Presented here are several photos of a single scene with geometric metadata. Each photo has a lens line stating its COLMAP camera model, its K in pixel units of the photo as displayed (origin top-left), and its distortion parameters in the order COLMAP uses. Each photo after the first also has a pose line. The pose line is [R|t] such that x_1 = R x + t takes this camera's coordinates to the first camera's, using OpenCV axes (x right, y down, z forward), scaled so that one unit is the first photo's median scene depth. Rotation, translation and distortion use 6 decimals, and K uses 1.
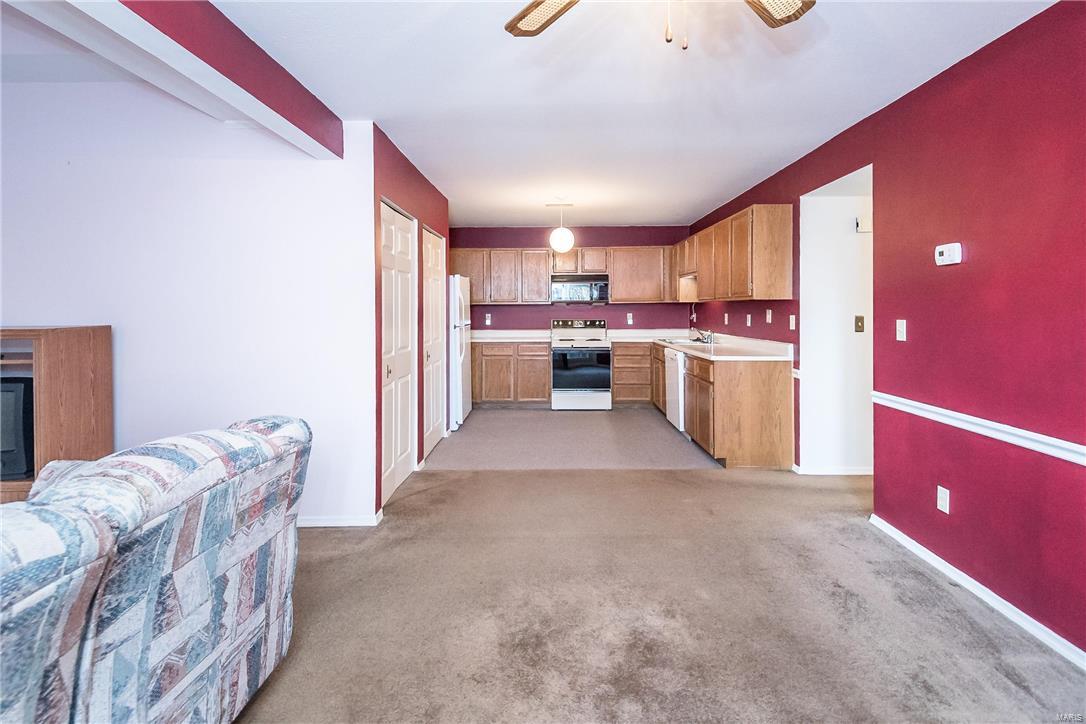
lens RADIAL K [[504.3, 0, 545.5], [0, 504.3, 311.0], [0, 0, 1]] dist [0.003140, -0.008094]
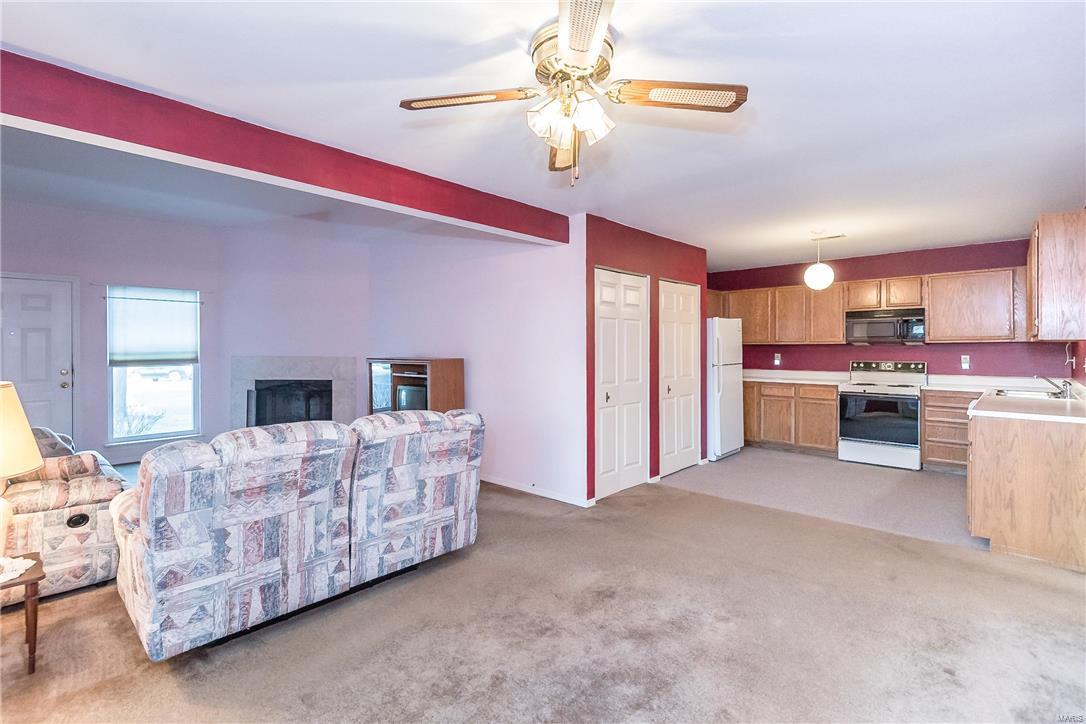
lens RADIAL K [[501.3, 0, 543.0], [0, 501.3, 362.0], [0, 0, 1]] dist [0.000549, -0.000678]
pose [[0.728536, 0.021450, -0.684671, 0.382520], [-0.004162, 0.999630, 0.026889, -0.005170], [0.684995, -0.016740, 0.728356, -0.051564]]
